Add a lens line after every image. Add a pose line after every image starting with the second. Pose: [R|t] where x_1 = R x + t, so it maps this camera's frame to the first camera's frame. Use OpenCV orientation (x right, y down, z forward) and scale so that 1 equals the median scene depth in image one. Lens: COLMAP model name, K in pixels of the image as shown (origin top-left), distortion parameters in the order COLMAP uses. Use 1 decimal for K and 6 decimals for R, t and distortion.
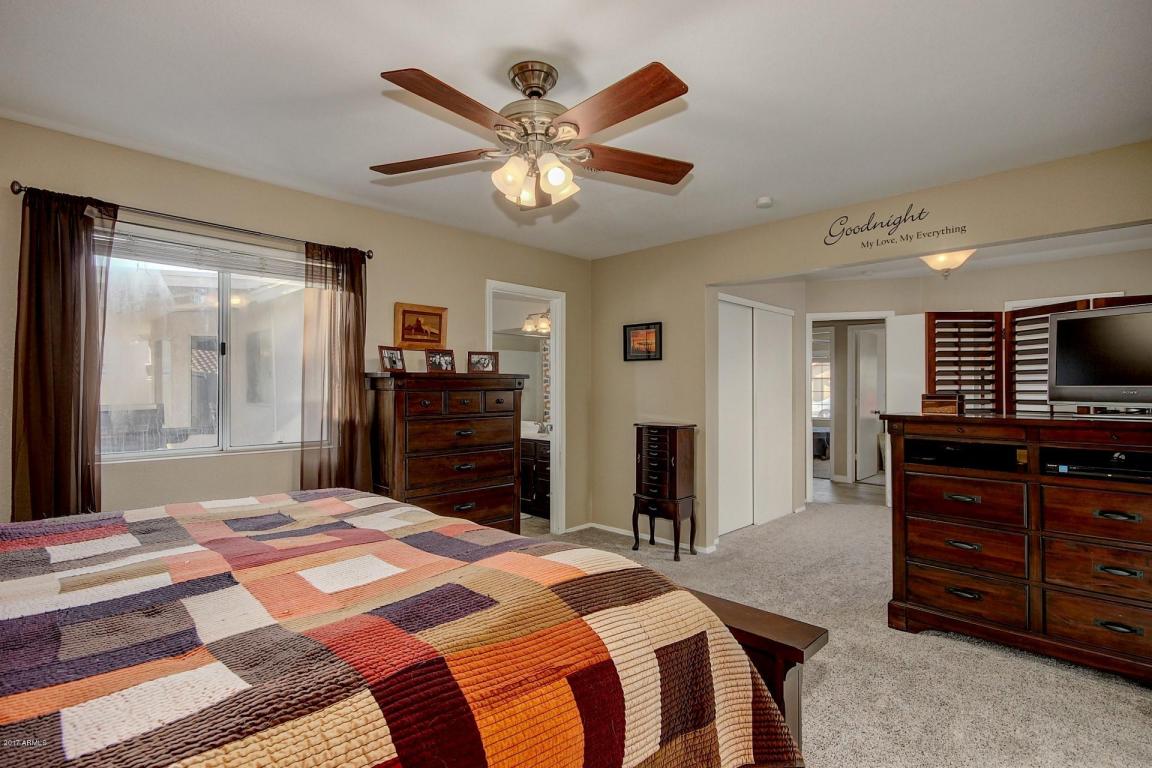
lens RADIAL K [[531.4, 0, 586.1], [0, 531.4, 387.1], [0, 0, 1]] dist [0.028239, -0.022481]
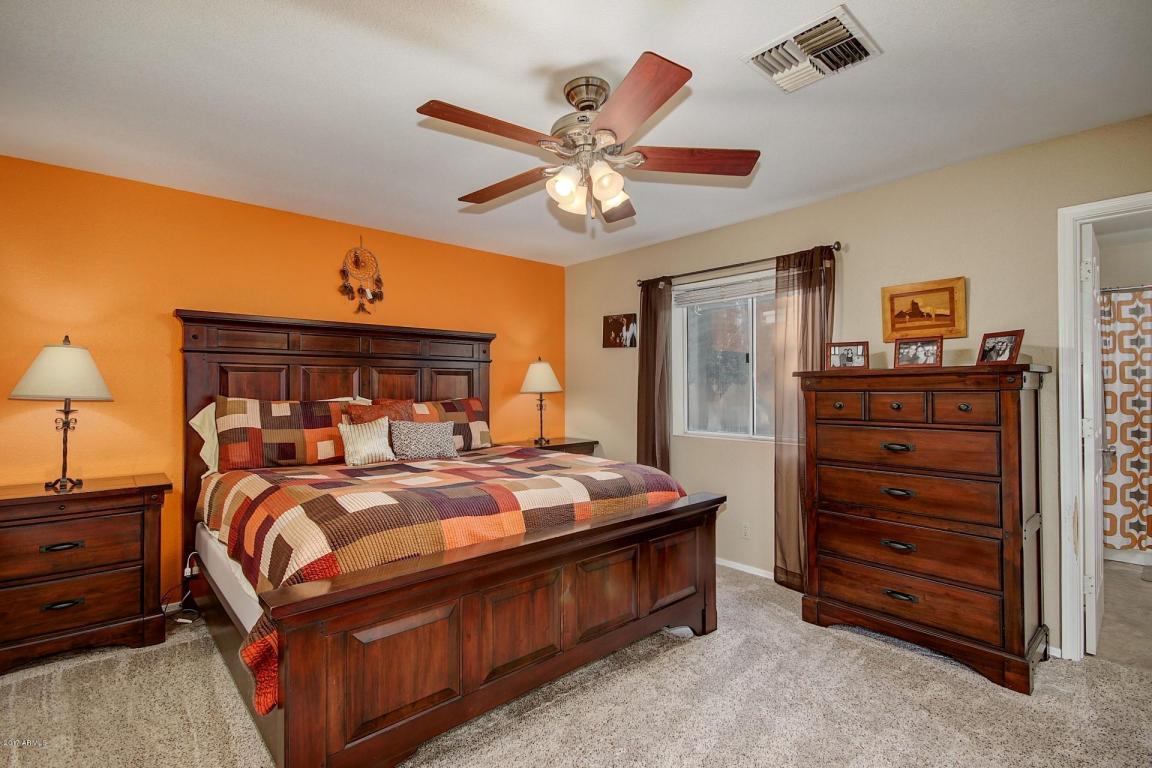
lens RADIAL K [[551.9, 0, 586.8], [0, 551.9, 384.5], [0, 0, 1]] dist [0.011757, -0.000630]
pose [[-0.072140, -0.008686, -0.997357, 0.553233], [0.005492, 0.999943, -0.009105, 0.001471], [0.997379, -0.006134, -0.072089, 0.581278]]
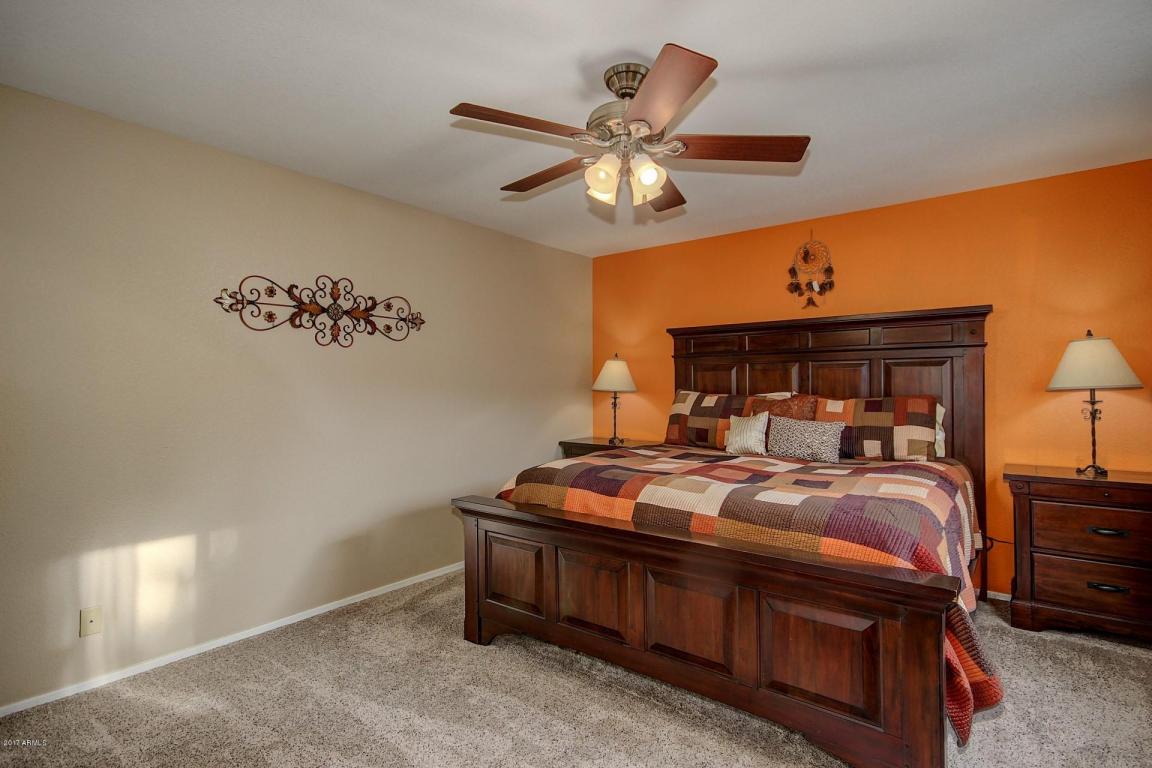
lens RADIAL K [[610.9, 0, 587.7], [0, 610.9, 385.1], [0, 0, 1]] dist [0.015062, 0.001003]
pose [[-0.997840, 0.002227, -0.065659, 0.031476], [0.002462, 0.999991, -0.003501, 0.002812], [0.065651, -0.003655, -0.997836, 1.191344]]
